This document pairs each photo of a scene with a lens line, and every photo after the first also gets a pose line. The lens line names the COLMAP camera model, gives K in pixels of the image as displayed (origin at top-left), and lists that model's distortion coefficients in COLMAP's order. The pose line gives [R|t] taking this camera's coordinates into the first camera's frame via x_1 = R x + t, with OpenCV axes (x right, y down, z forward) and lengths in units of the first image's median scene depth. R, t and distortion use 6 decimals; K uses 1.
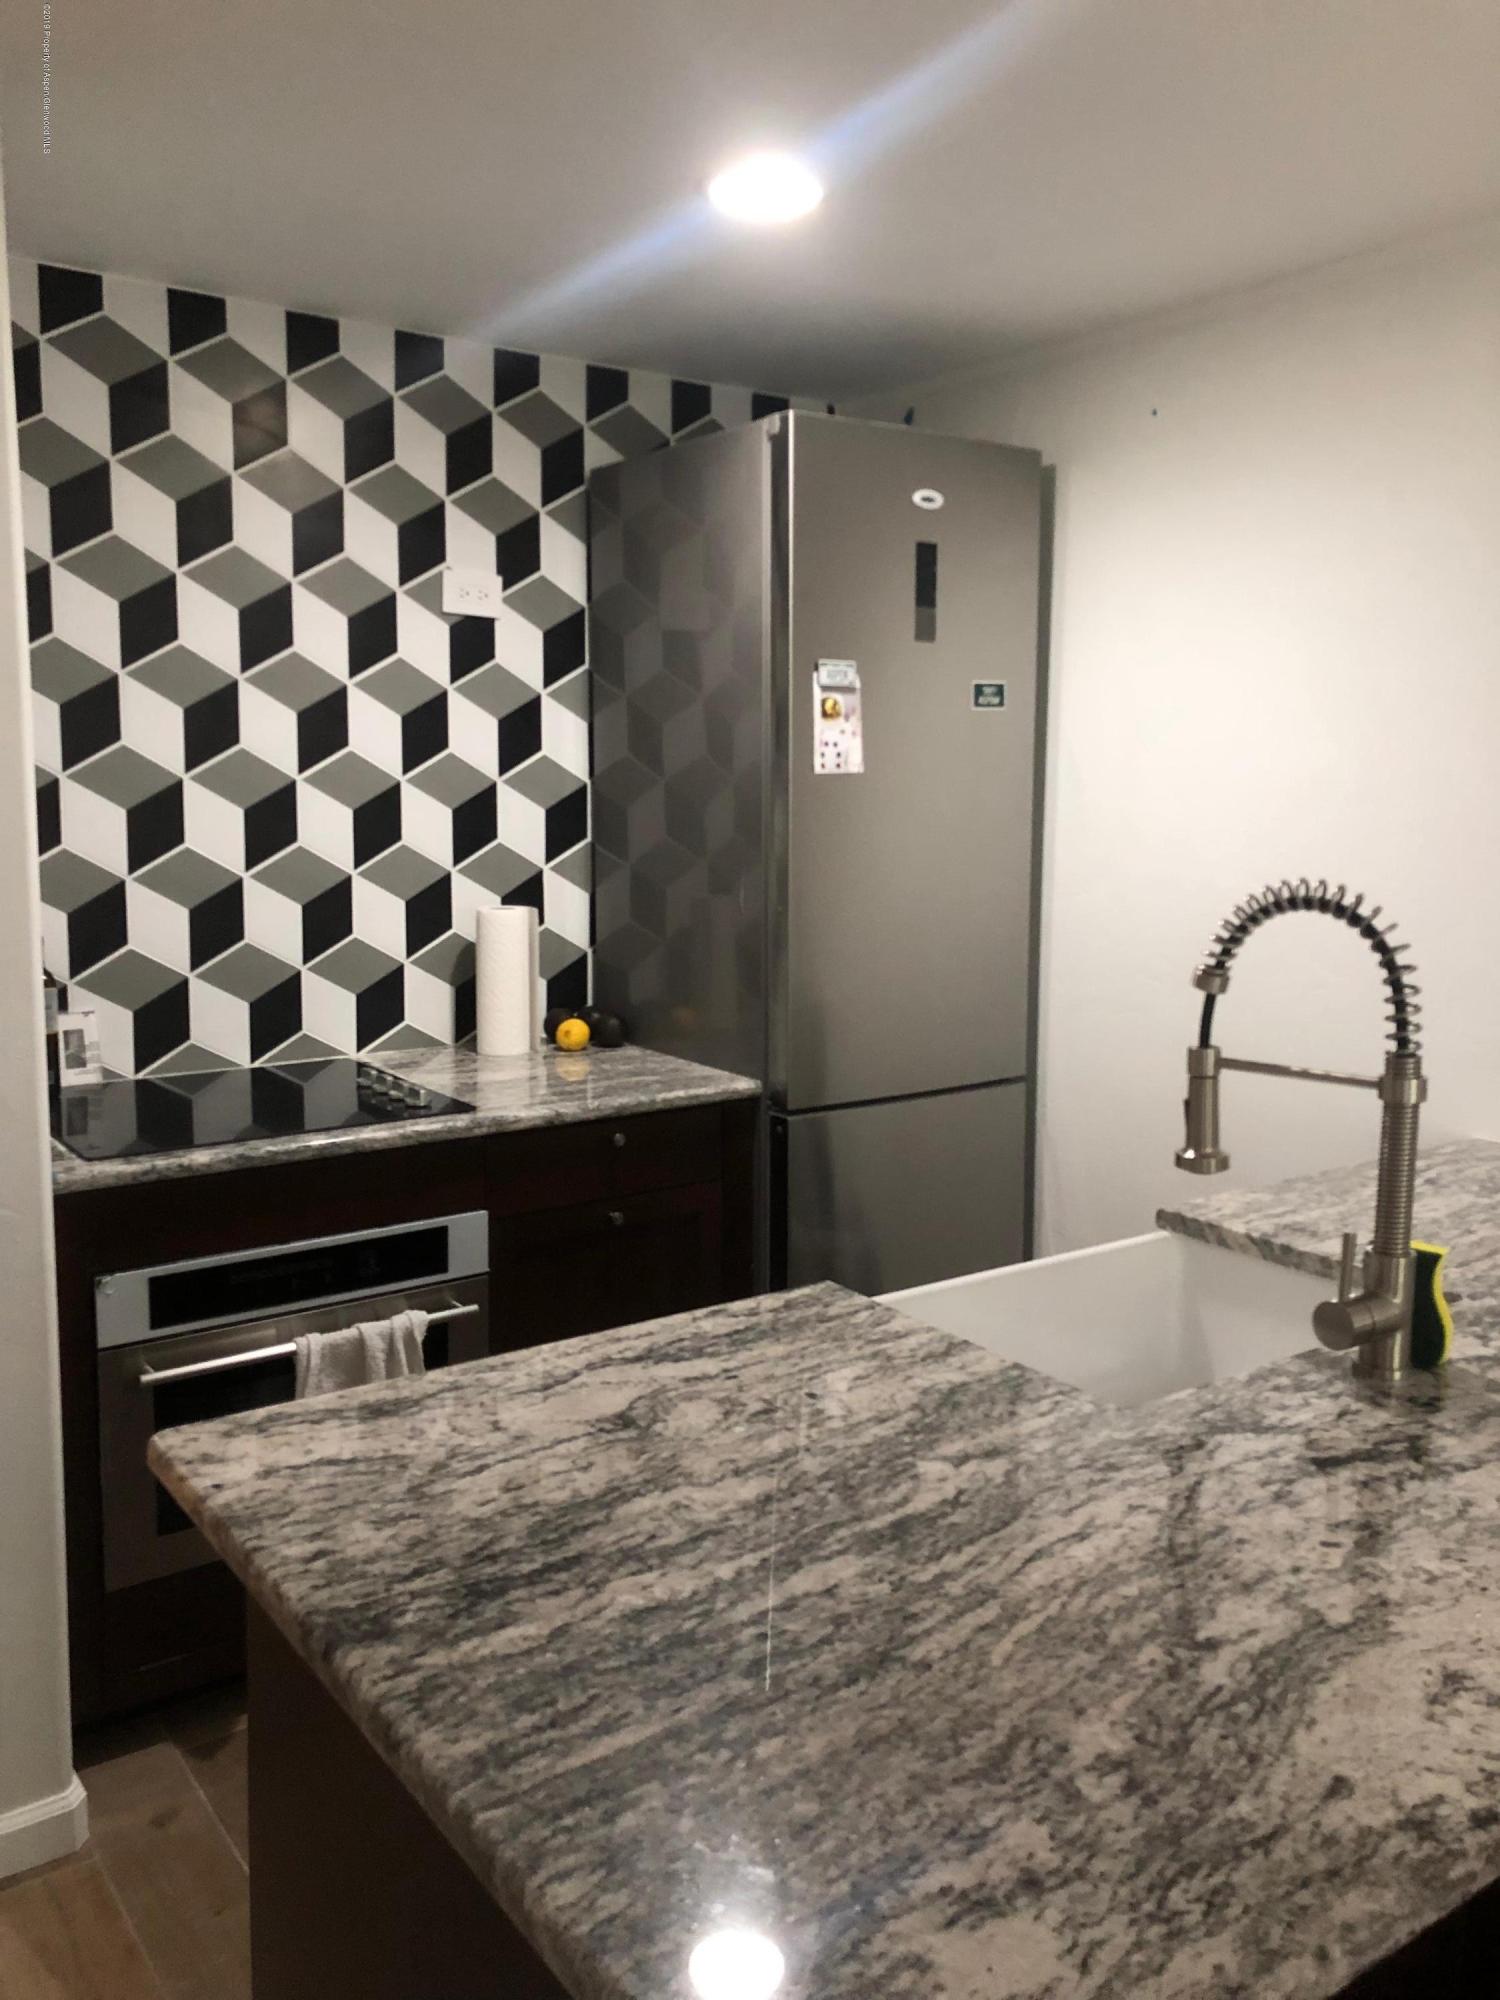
lens RADIAL K [[1611.7, 0, 749.9], [0, 1611.7, 963.9], [0, 0, 1]] dist [0.038202, -0.029337]
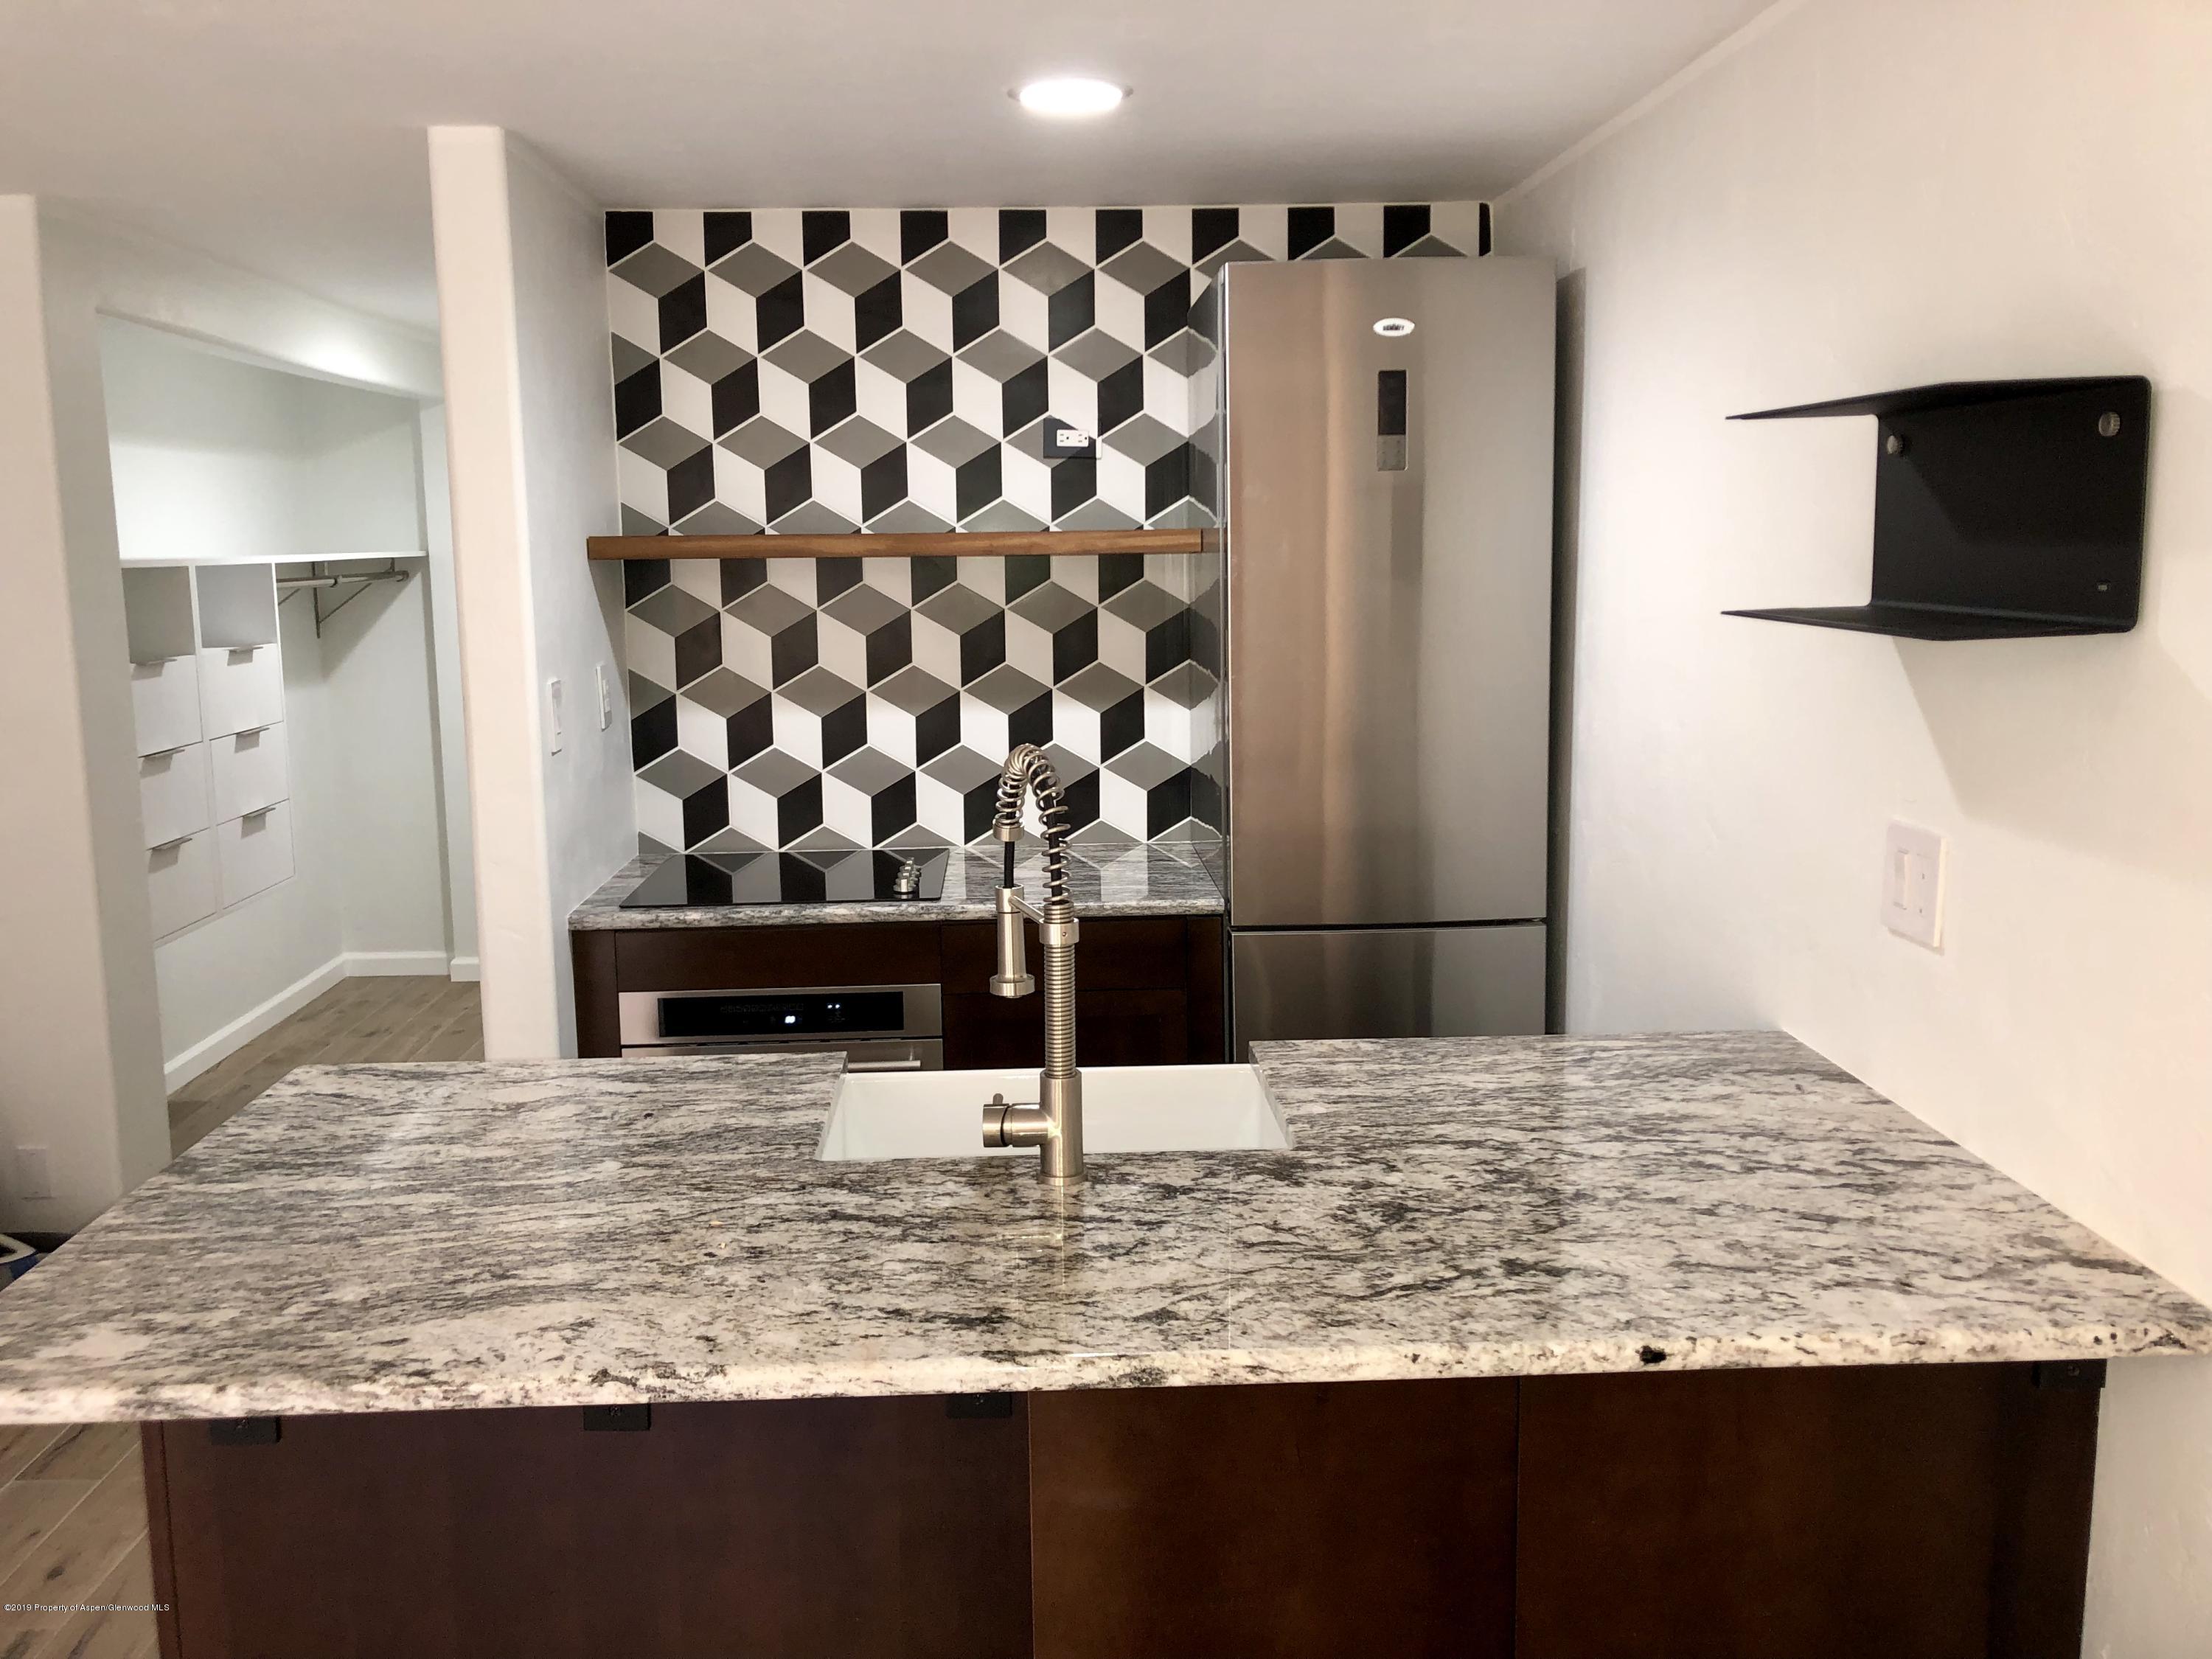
lens RADIAL K [[1788.3, 0, 1104.6], [0, 1788.3, 829.8], [0, 0, 1]] dist [0.017303, -0.020058]
pose [[0.837633, 0.068597, -0.541909, 0.808603], [-0.044102, 0.997337, 0.058079, -0.052178], [0.544450, -0.024749, 0.838428, -0.028745]]
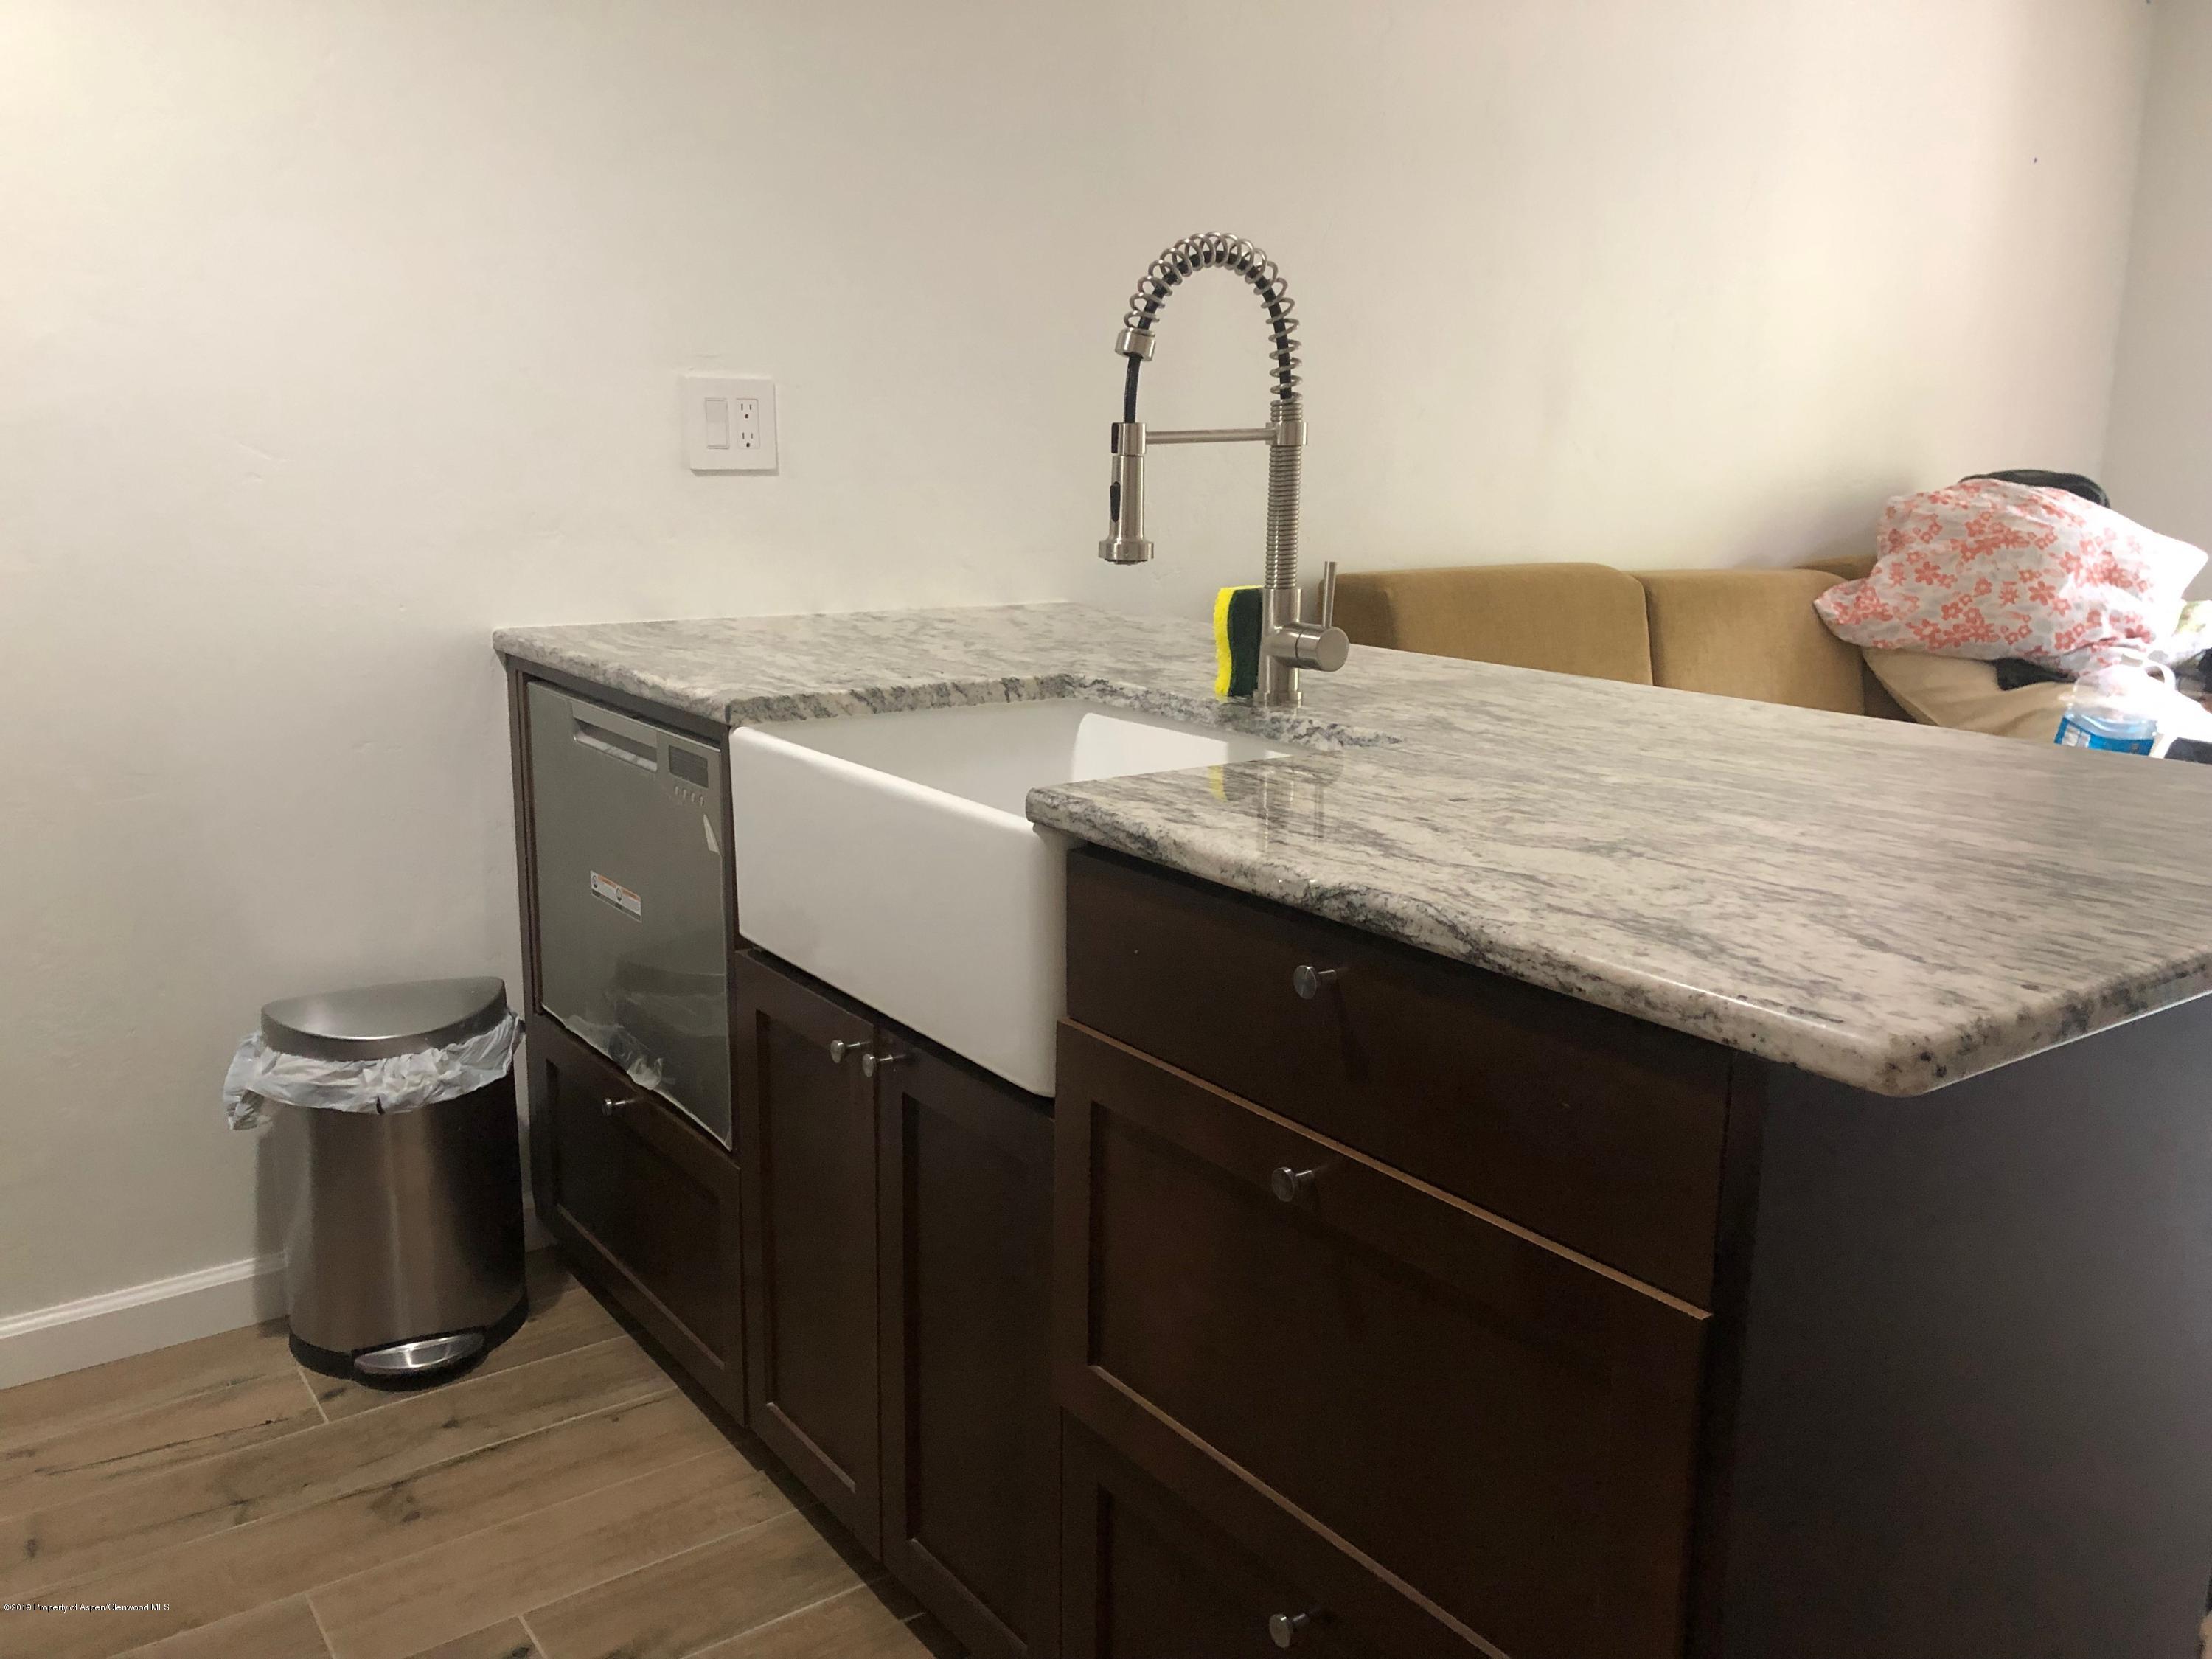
lens RADIAL K [[1782.6, 0, 1115.0], [0, 1782.6, 828.6], [0, 0, 1]] dist [0.038202, -0.029337]
pose [[0.000723, -0.226337, 0.974049, -0.615843], [0.105292, 0.968652, 0.225005, 0.036611], [-0.994441, 0.102397, 0.024532, 0.813265]]
